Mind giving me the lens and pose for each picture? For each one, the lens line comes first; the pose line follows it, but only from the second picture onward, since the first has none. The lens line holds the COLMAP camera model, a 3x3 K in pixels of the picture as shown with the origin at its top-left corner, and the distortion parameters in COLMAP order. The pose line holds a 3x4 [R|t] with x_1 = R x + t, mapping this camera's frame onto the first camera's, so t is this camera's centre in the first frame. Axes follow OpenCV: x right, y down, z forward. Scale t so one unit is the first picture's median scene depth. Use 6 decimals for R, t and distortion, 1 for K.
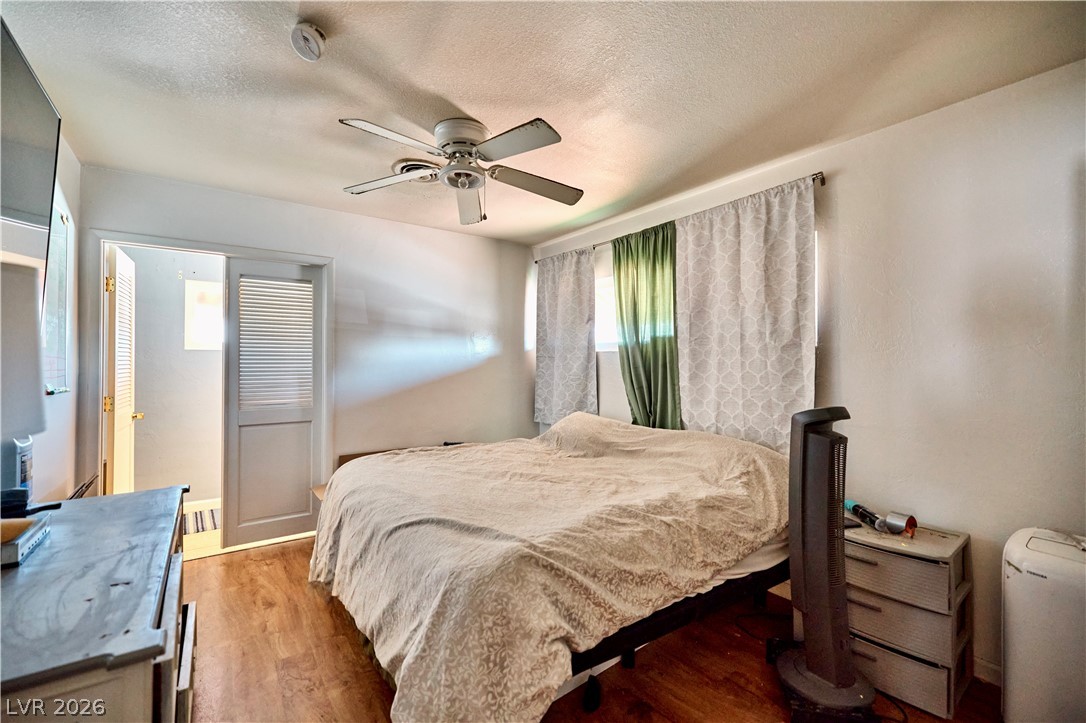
lens RADIAL K [[463.7, 0, 536.3], [0, 463.7, 360.4], [0, 0, 1]] dist [0.001728, 0.000301]
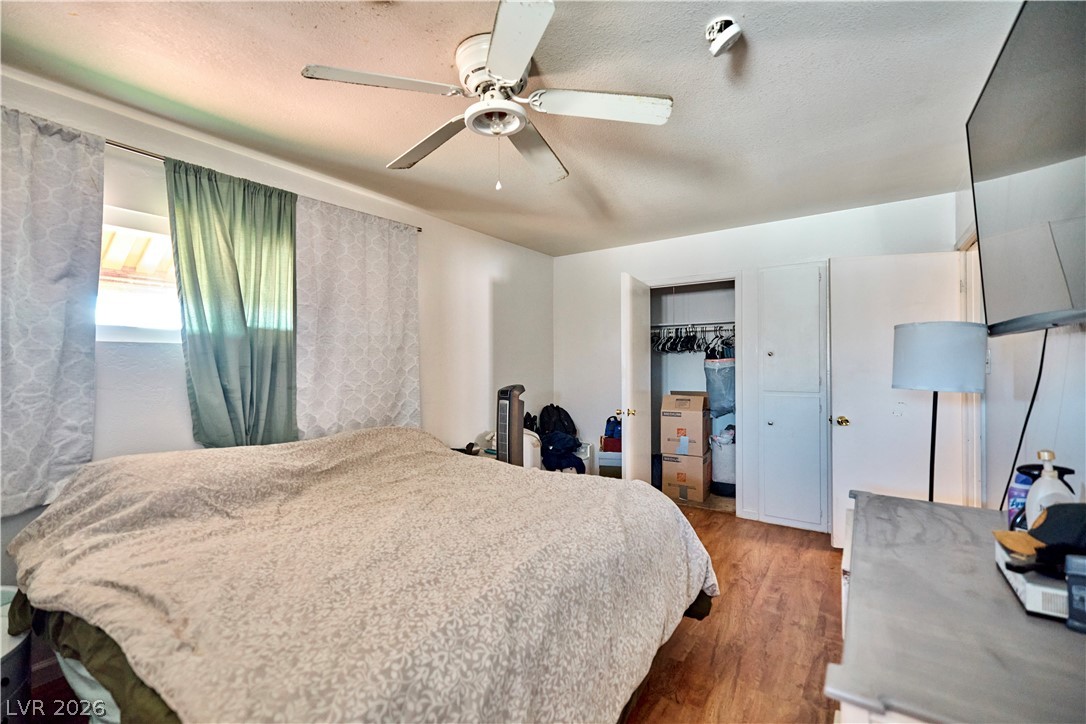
lens RADIAL K [[463.7, 0, 536.3], [0, 463.7, 360.9], [0, 0, 1]] dist [0.001728, 0.000301]
pose [[-0.329979, -0.007689, 0.943957, -0.675686], [-0.010419, 0.999936, 0.004503, -0.005187], [-0.943931, -0.008349, -0.330038, 0.892731]]
